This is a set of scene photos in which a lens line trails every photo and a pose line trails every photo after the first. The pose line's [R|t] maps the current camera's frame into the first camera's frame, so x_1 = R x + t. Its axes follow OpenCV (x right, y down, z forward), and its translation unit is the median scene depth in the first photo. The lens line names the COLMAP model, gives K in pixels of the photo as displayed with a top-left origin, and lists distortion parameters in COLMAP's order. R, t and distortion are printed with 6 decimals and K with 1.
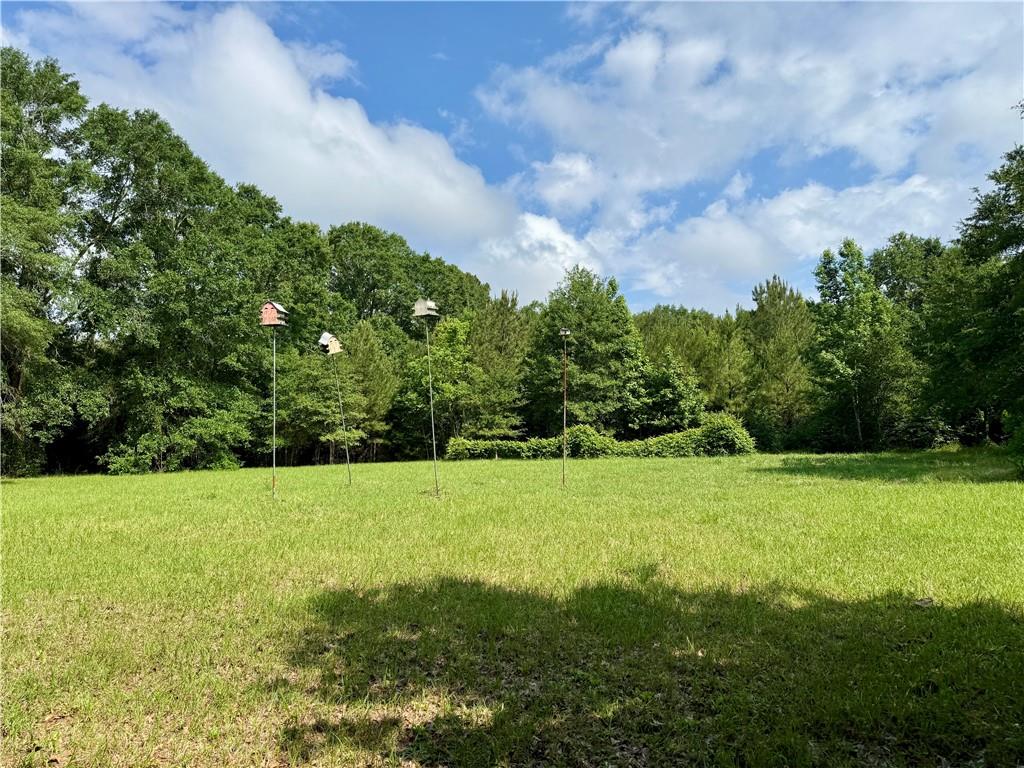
lens RADIAL K [[705.4, 0, 512.0], [0, 705.4, 384.0], [0, 0, 1]] dist [0.119020, -0.171821]
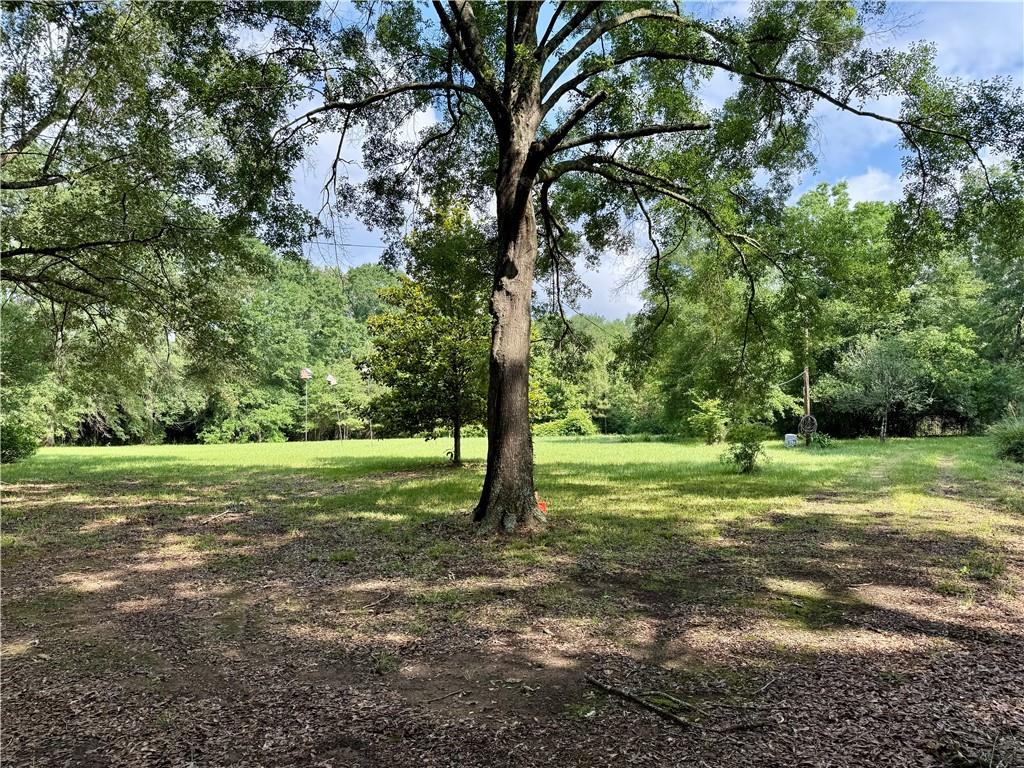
lens RADIAL K [[705.4, 0, 512.0], [0, 705.4, 384.0], [0, 0, 1]] dist [0.119020, -0.171821]
pose [[0.998875, 0.007794, -0.046777, 0.184680], [-0.006857, 0.999773, 0.020158, -0.043259], [0.046923, -0.019815, 0.998702, -0.527242]]
